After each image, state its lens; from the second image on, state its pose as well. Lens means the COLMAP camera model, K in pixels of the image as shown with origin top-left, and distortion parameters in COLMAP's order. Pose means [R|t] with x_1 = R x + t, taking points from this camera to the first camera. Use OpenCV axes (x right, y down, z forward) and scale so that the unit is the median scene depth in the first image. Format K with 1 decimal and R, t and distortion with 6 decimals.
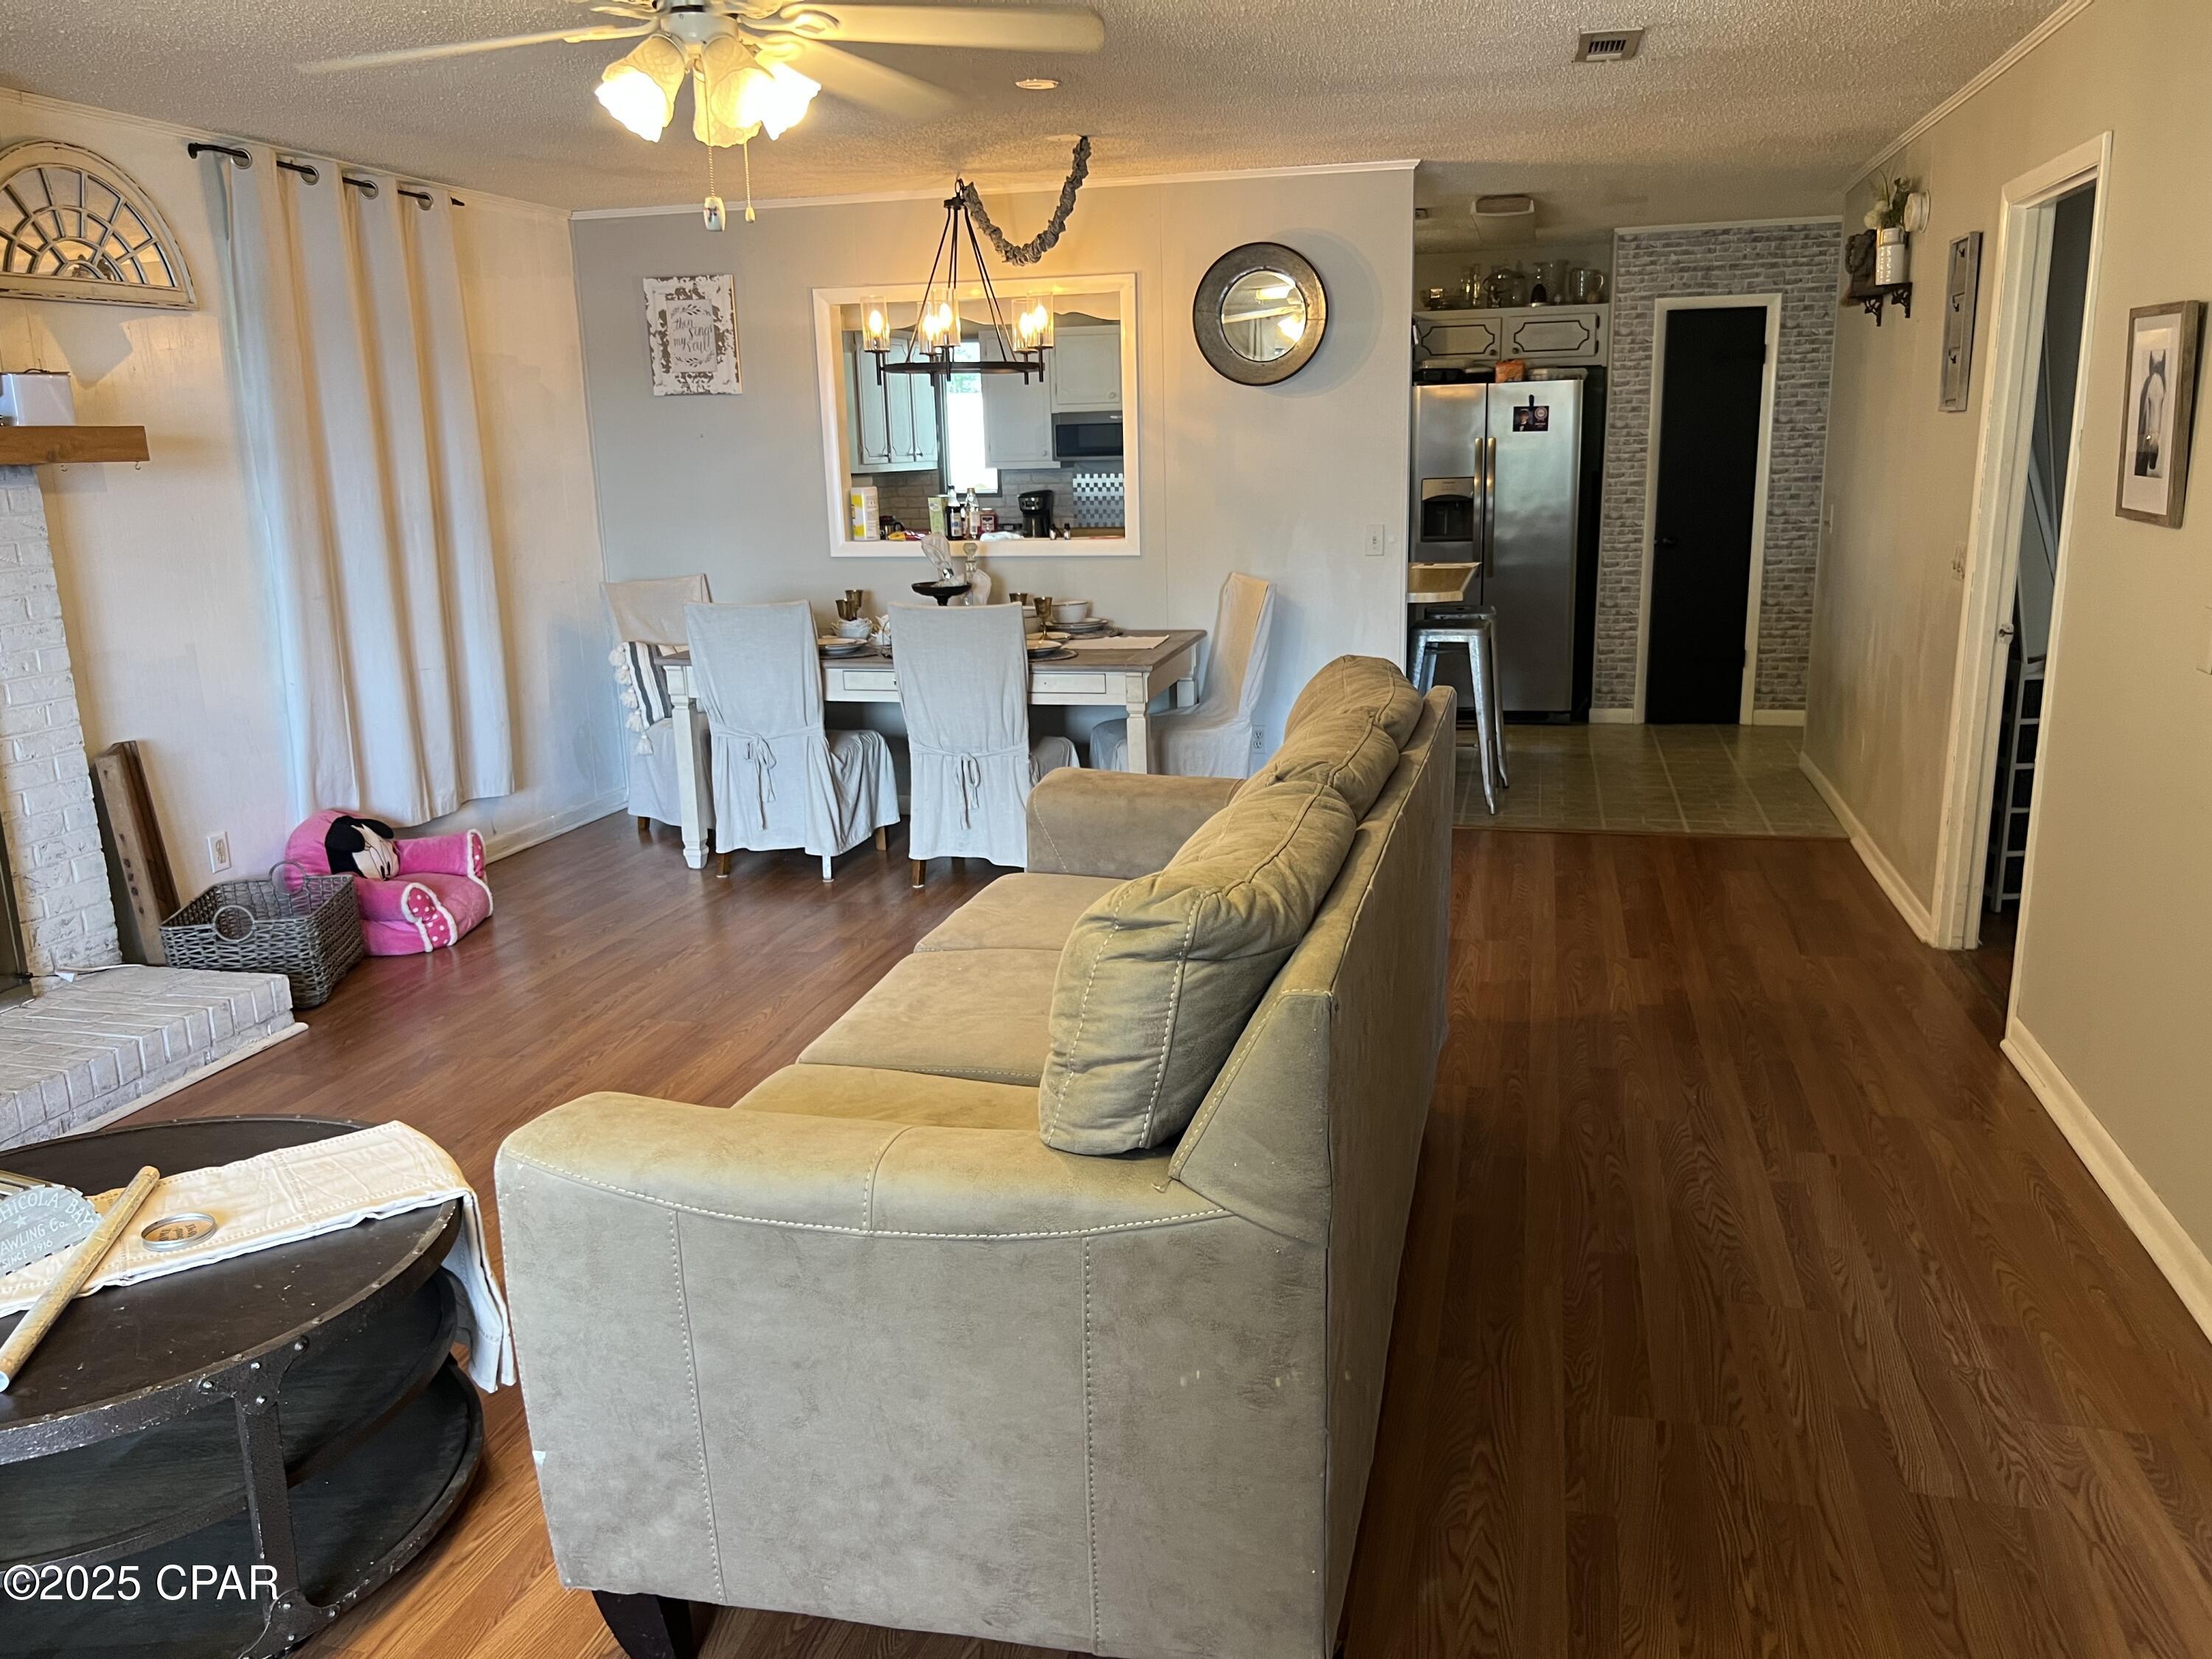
lens RADIAL K [[1733.3, 0, 1117.4], [0, 1733.3, 842.8], [0, 0, 1]] dist [0.060149, -0.083244]
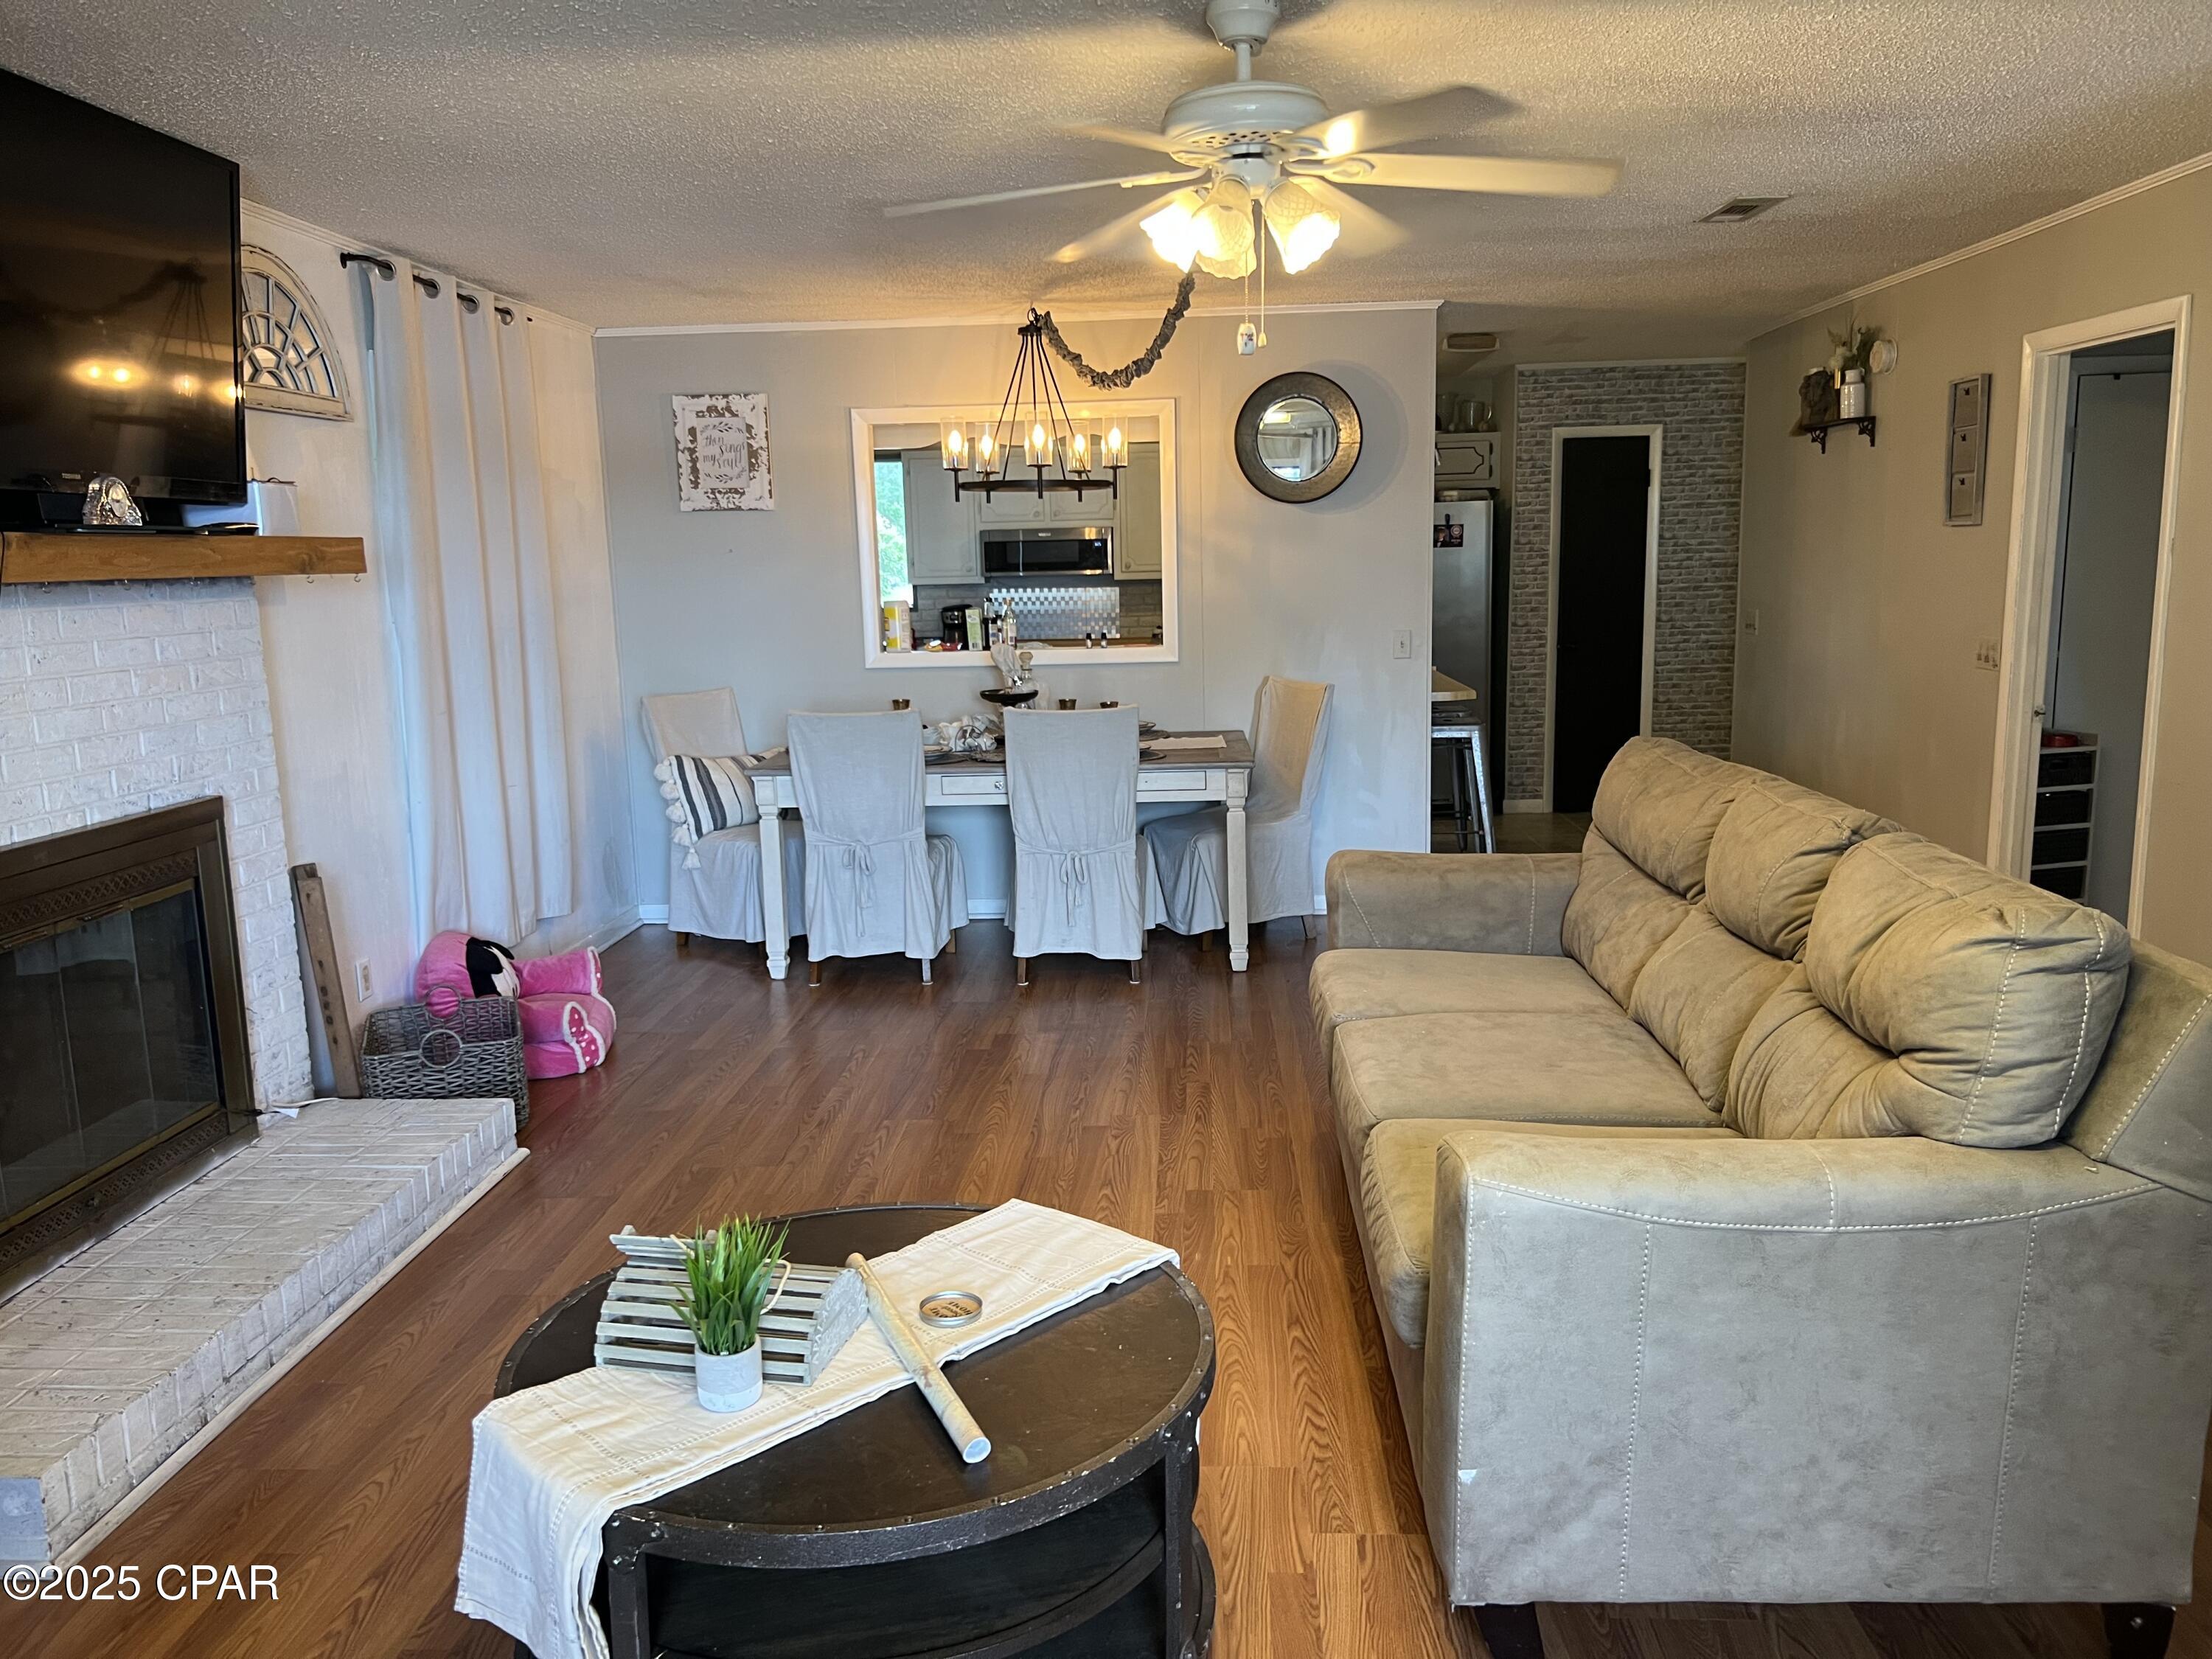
lens RADIAL K [[1733.3, 0, 1112.9], [0, 1733.3, 837.5], [0, 0, 1]] dist [0.060149, -0.083244]
pose [[0.982023, -0.031916, 0.186044, -0.298341], [0.044782, 0.996856, -0.065370, 0.009224], [-0.183373, 0.072526, 0.980364, -0.014508]]
